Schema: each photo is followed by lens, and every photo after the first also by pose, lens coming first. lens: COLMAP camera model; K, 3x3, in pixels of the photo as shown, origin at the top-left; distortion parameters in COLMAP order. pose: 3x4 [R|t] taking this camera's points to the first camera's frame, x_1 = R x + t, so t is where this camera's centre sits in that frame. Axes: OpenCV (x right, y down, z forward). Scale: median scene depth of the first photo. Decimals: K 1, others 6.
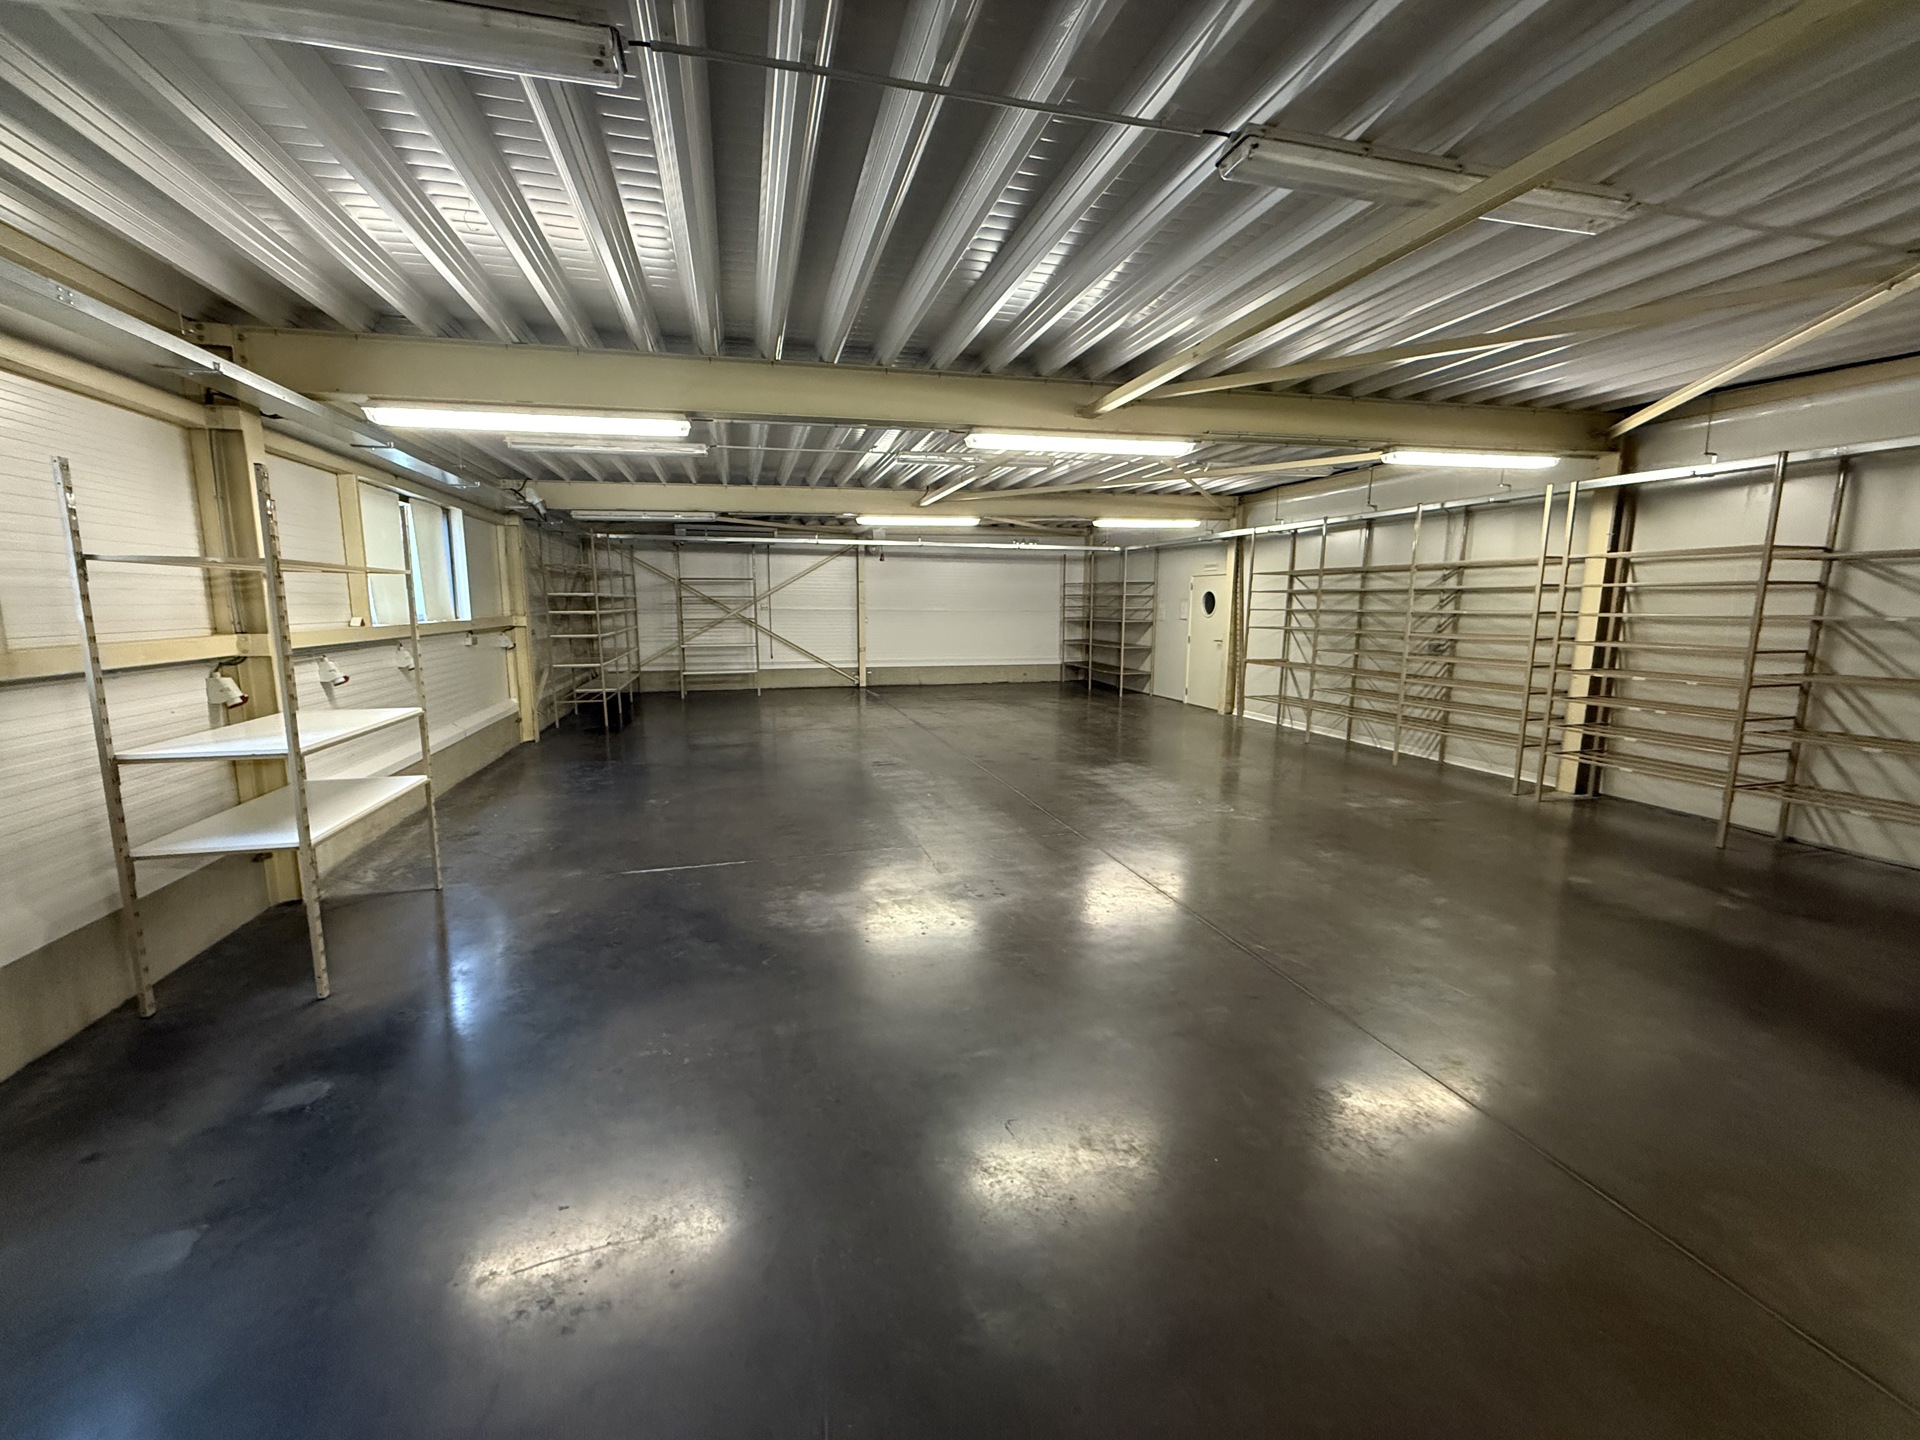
lens RADIAL K [[767.9, 0, 956.4], [0, 767.9, 722.0], [0, 0, 1]] dist [0.003324, 0.000016]
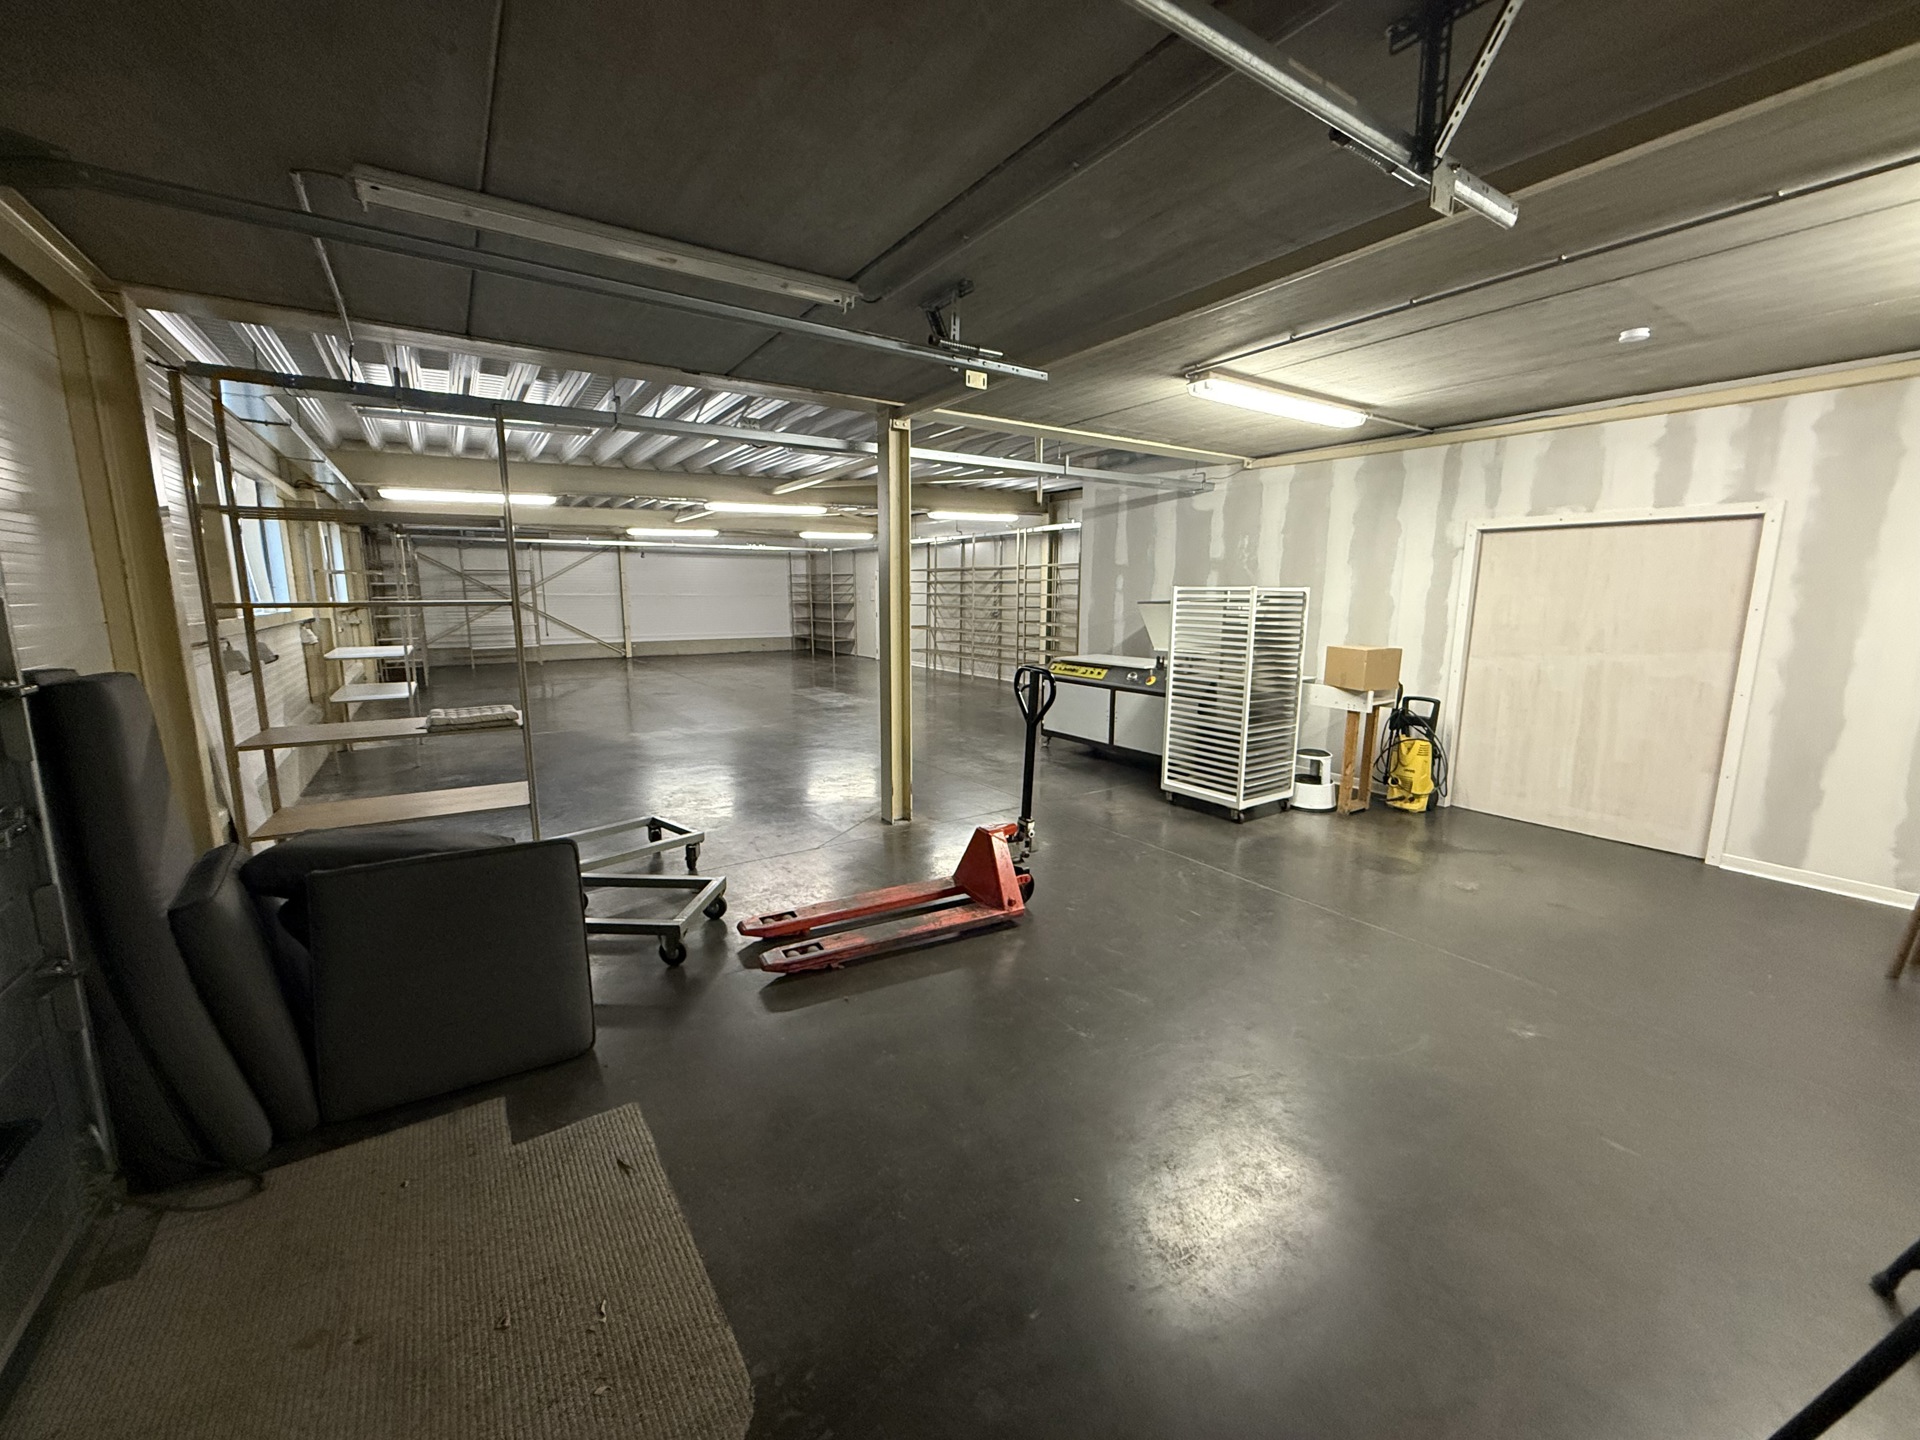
lens RADIAL K [[767.9, 0, 958.3], [0, 767.9, 711.0], [0, 0, 1]] dist [0.003324, 0.000016]
pose [[0.950971, -0.051952, 0.304887, 0.001773], [0.051048, 0.998636, 0.010944, 0.079980], [-0.305040, 0.005157, 0.952326, -0.515009]]
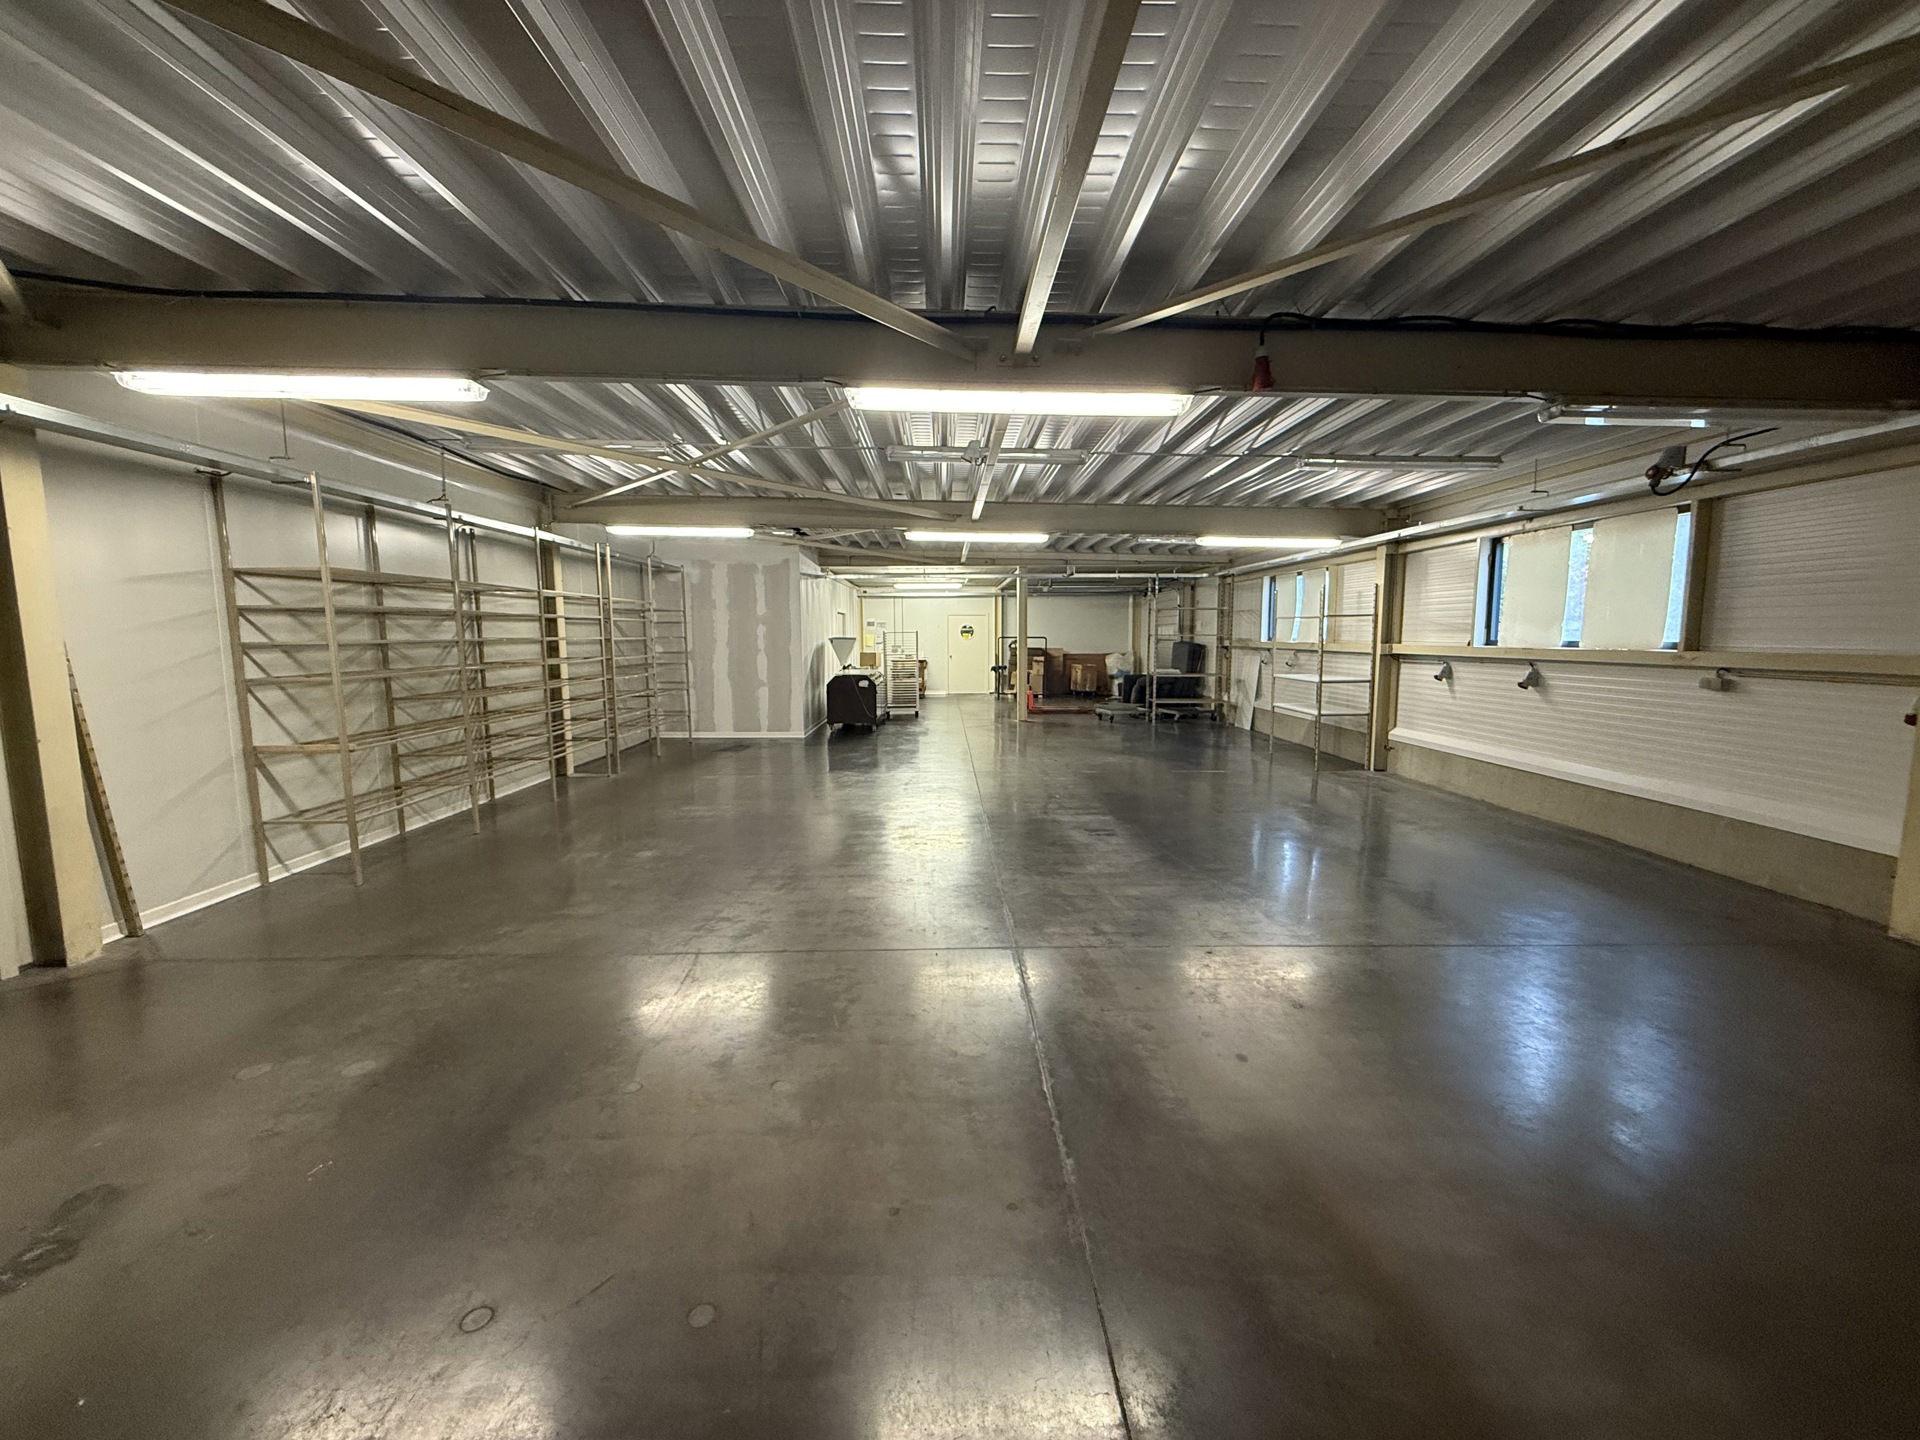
lens RADIAL K [[767.9, 0, 962.3], [0, 767.9, 720.8], [0, 0, 1]] dist [0.003324, 0.000016]
pose [[-0.954311, -0.040537, 0.296054, -0.135706], [0.040551, 0.964022, 0.262713, -0.210122], [-0.296052, 0.262715, -0.918332, 1.334852]]
